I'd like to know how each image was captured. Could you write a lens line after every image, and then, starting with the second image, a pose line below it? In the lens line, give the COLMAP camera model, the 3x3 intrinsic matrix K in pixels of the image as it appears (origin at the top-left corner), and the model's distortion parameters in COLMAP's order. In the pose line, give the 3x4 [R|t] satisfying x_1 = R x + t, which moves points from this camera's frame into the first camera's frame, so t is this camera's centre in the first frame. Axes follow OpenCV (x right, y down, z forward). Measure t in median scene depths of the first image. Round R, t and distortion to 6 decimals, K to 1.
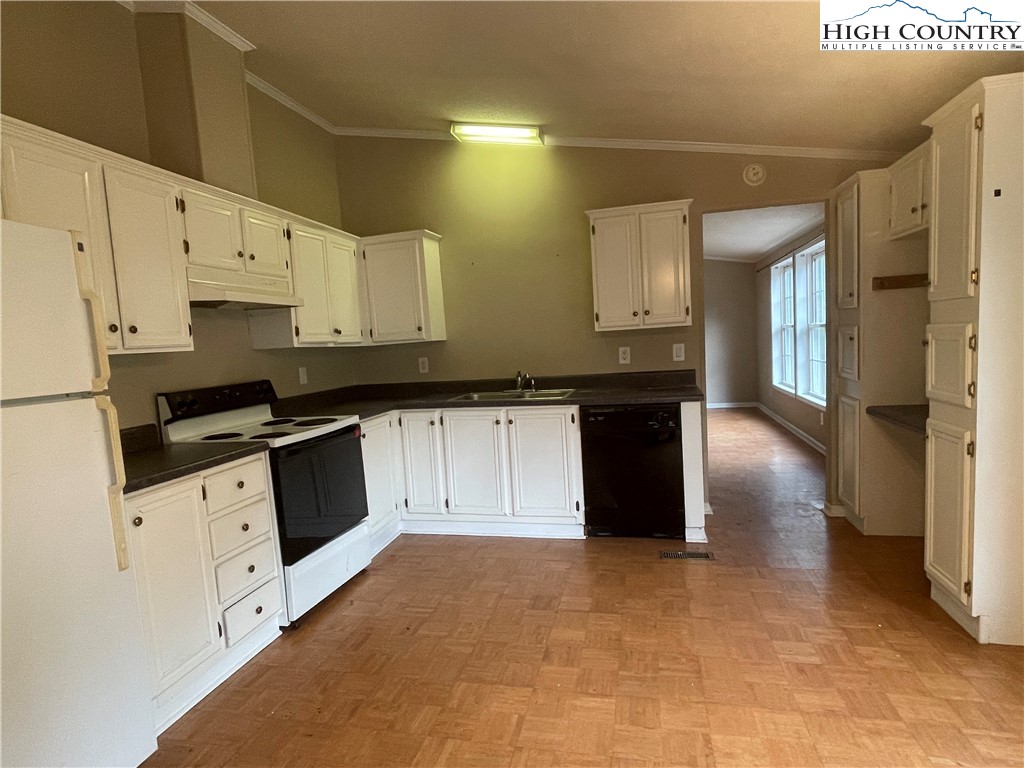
lens RADIAL K [[569.5, 0, 512.6], [0, 569.5, 388.6], [0, 0, 1]] dist [0.006791, -0.000523]
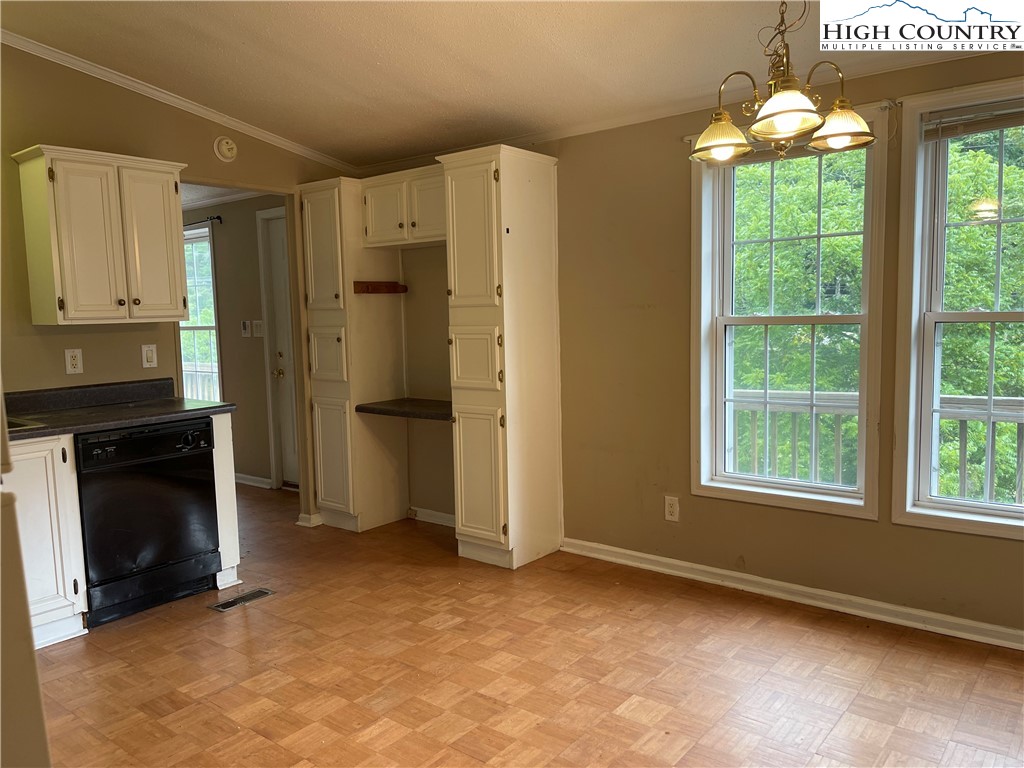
lens RADIAL K [[785.2, 0, 511.1], [0, 785.2, 382.2], [0, 0, 1]] dist [0.040339, -0.002413]
pose [[0.422862, -0.034831, 0.905524, -0.717294], [0.081168, 0.996700, 0.000435, 0.014660], [-0.902551, 0.073315, 0.424294, 0.189805]]
